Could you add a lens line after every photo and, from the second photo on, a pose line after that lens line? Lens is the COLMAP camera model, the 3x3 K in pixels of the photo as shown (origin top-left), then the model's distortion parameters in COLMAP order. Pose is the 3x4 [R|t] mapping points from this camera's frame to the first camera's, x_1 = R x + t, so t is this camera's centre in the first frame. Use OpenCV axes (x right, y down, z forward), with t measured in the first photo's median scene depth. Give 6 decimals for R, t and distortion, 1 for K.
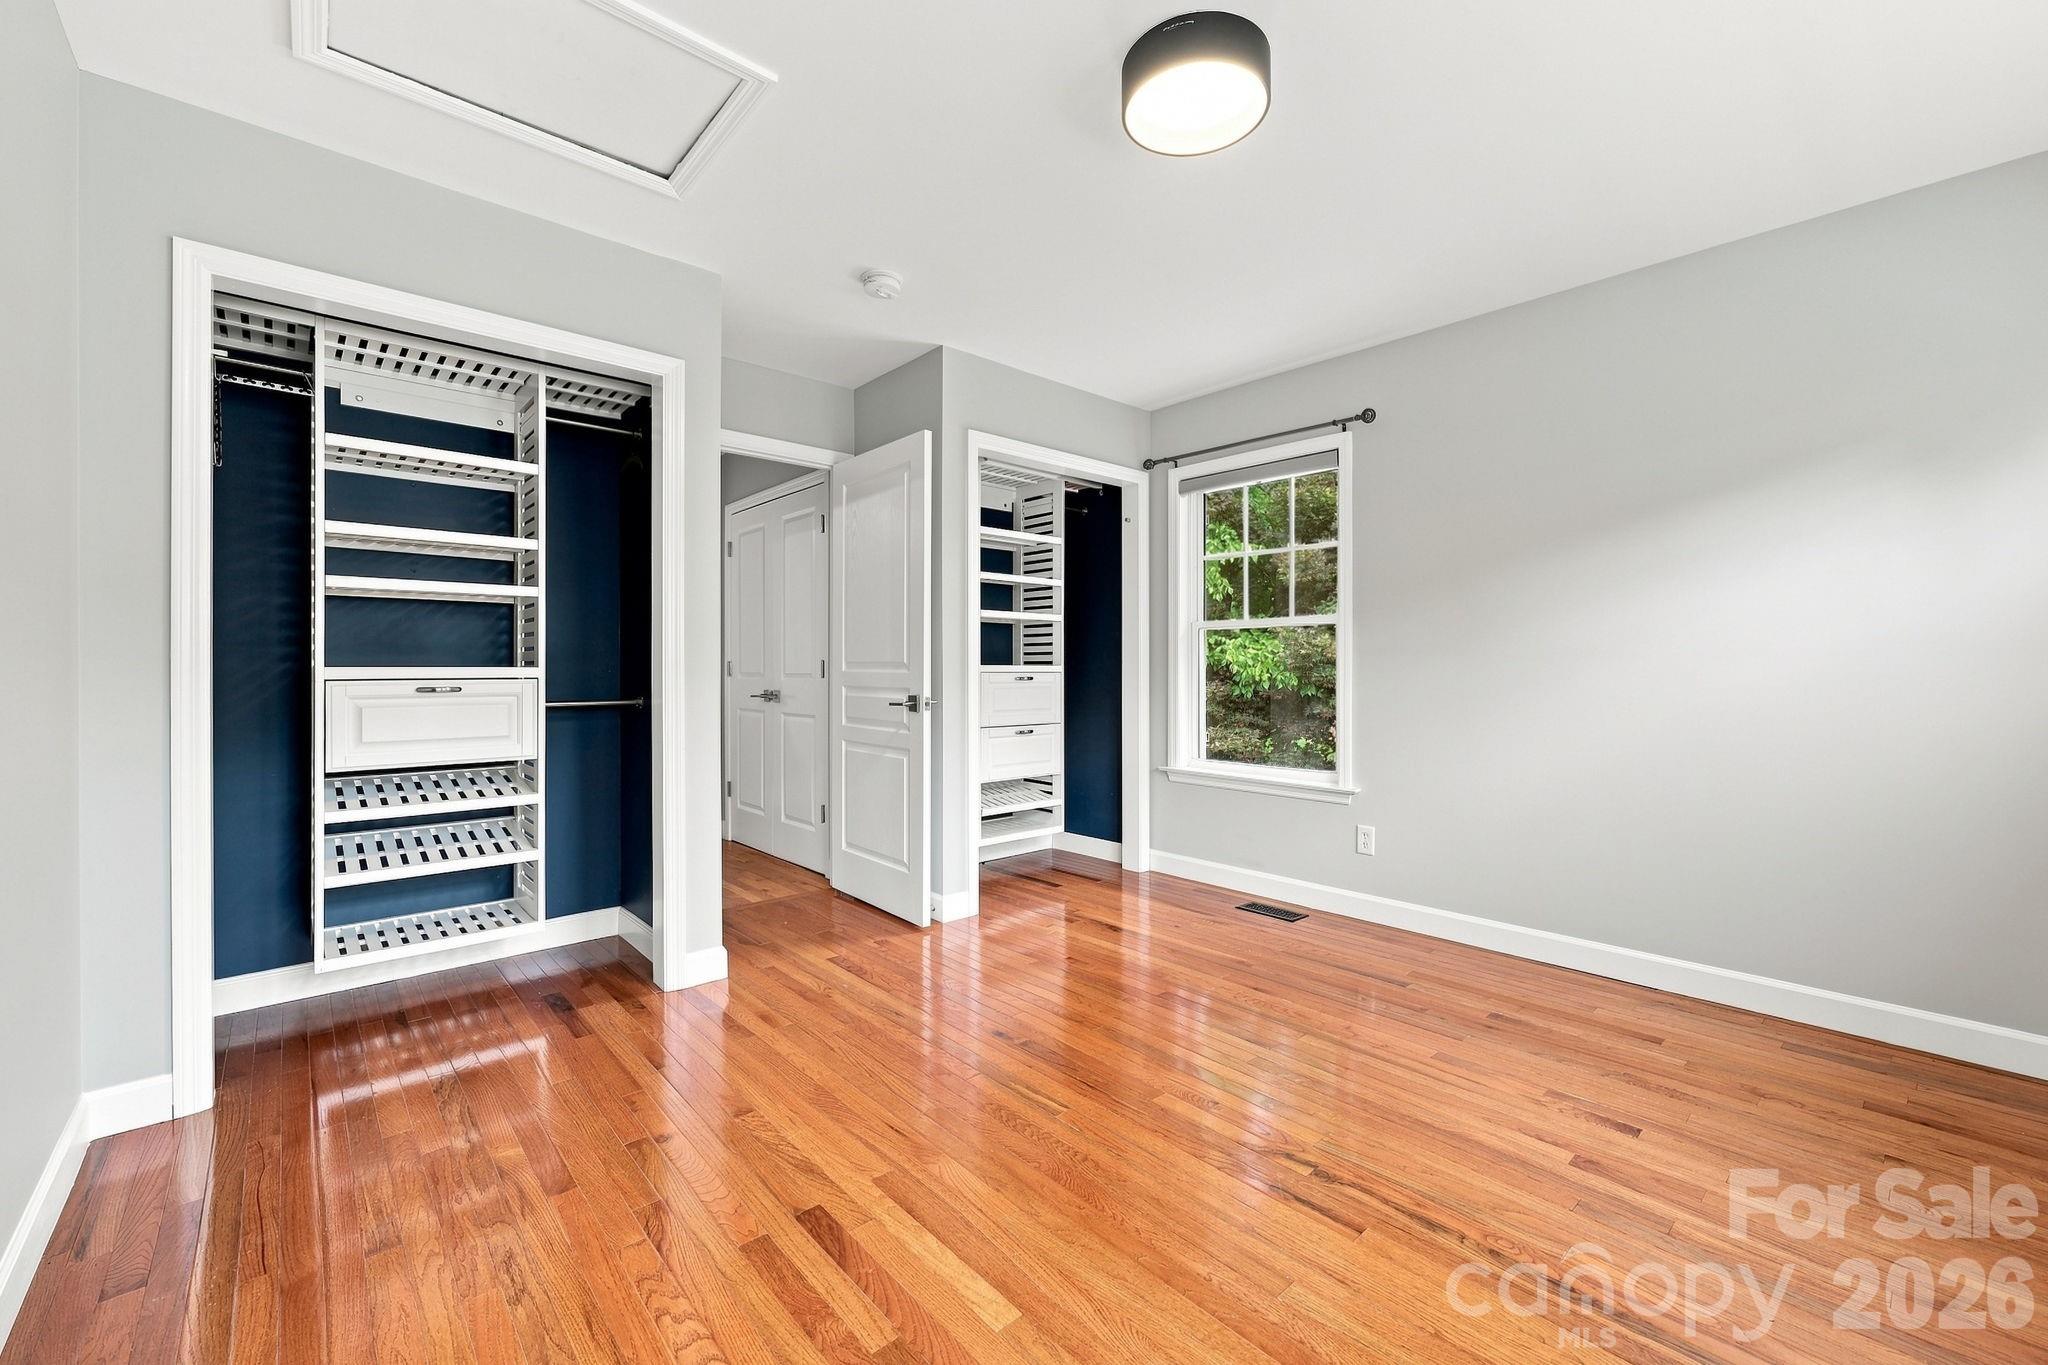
lens RADIAL K [[825.8, 0, 1033.4], [0, 825.8, 669.7], [0, 0, 1]] dist [0.001586, 0.000038]
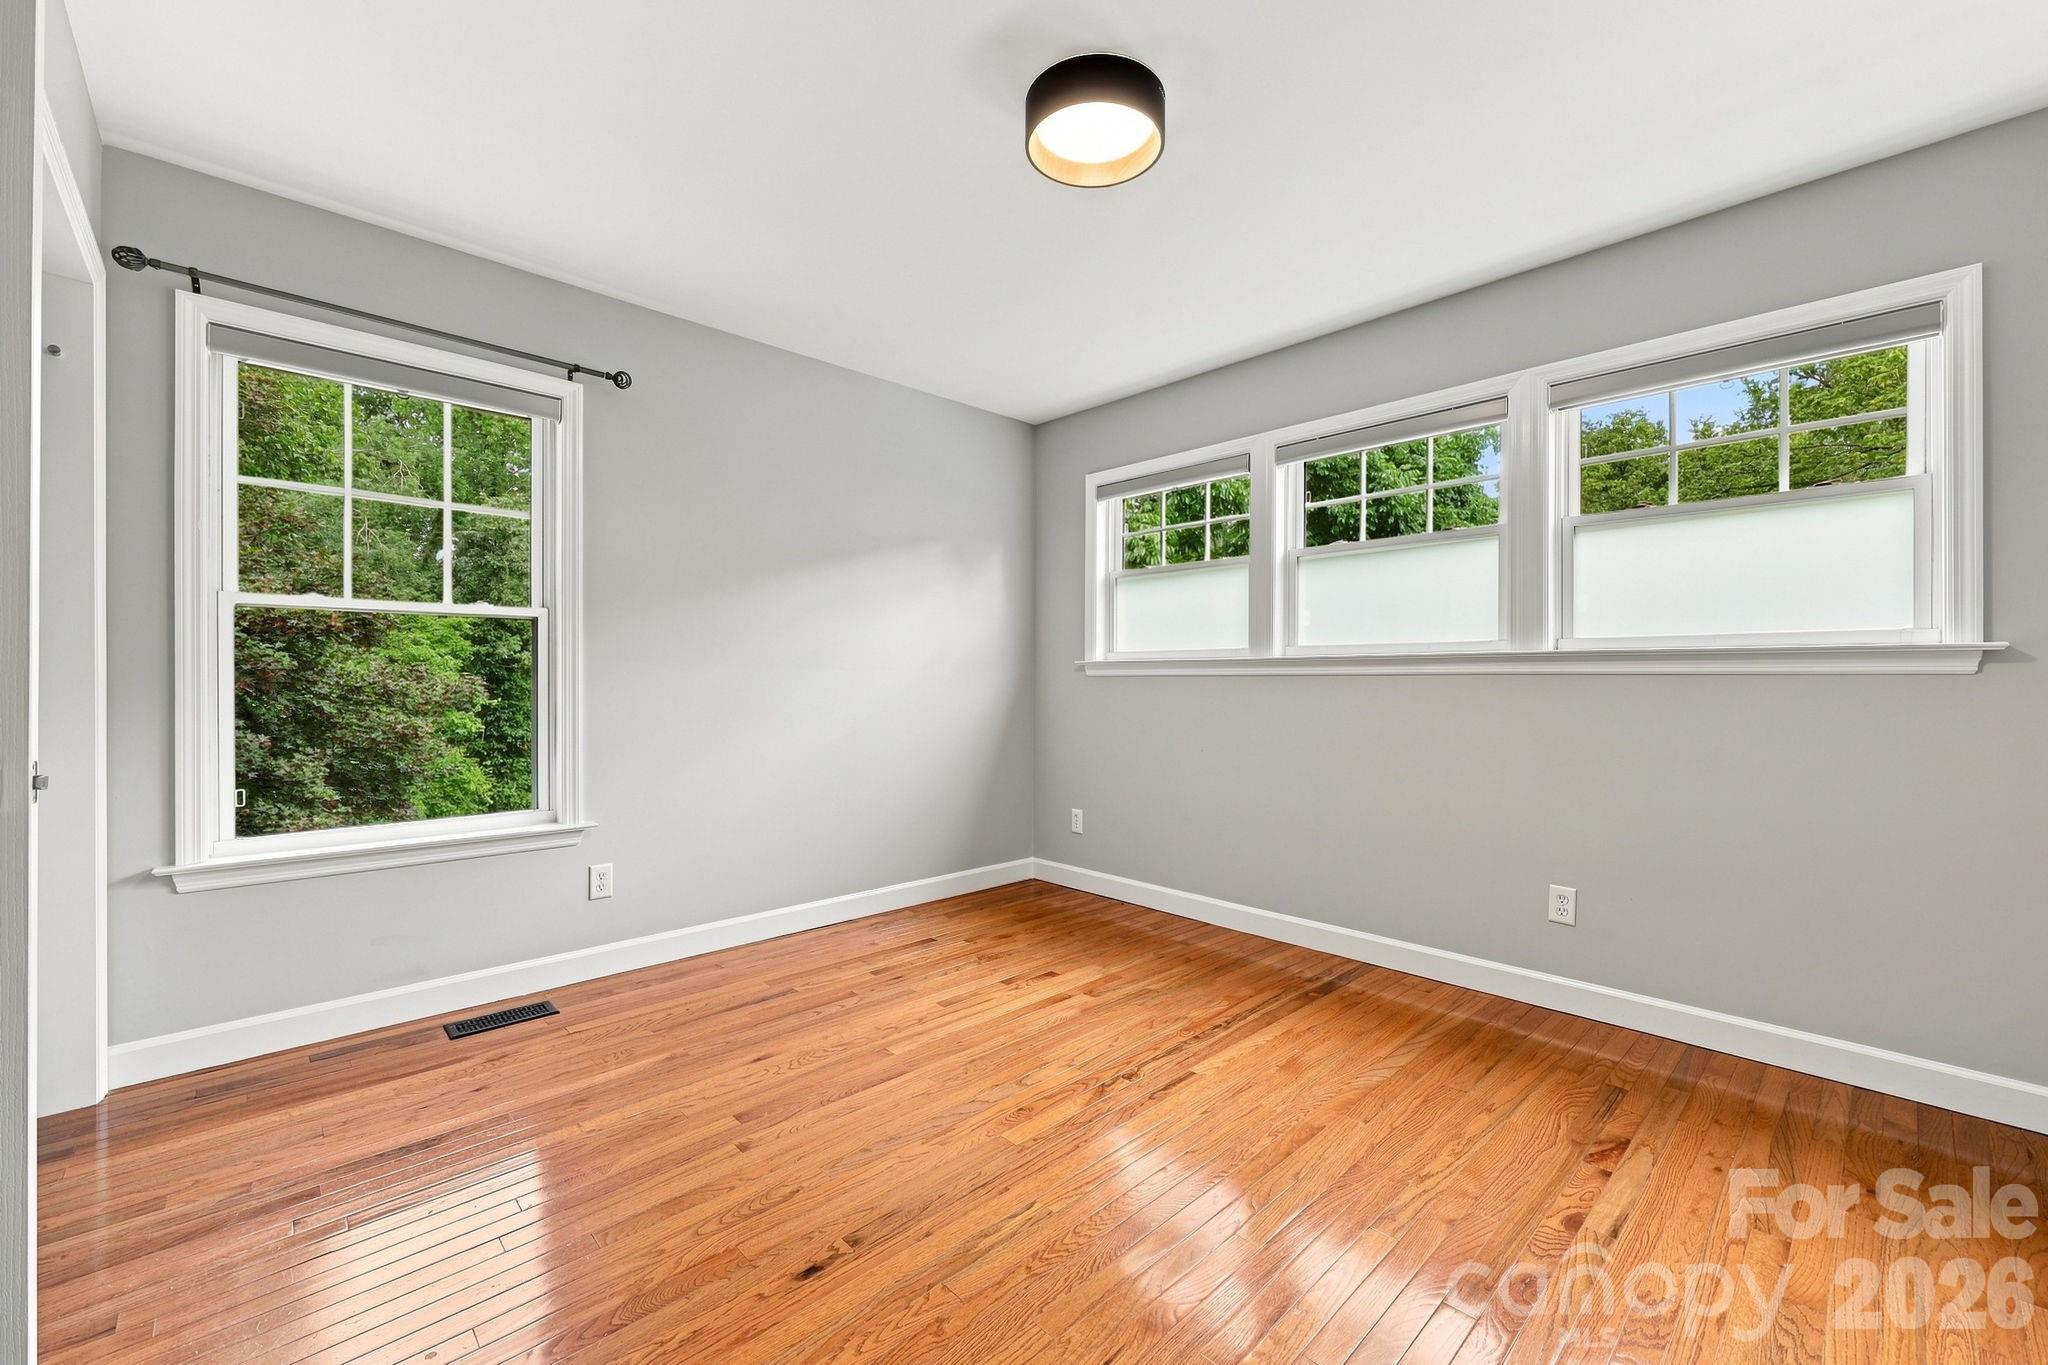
lens RADIAL K [[825.8, 0, 1033.2], [0, 825.8, 685.7], [0, 0, 1]] dist [0.001586, 0.000038]
pose [[-0.027748, -0.004776, 0.999604, -0.543858], [0.002075, 0.999986, 0.004835, 0.005487], [-0.999613, 0.002208, -0.027737, 0.710507]]
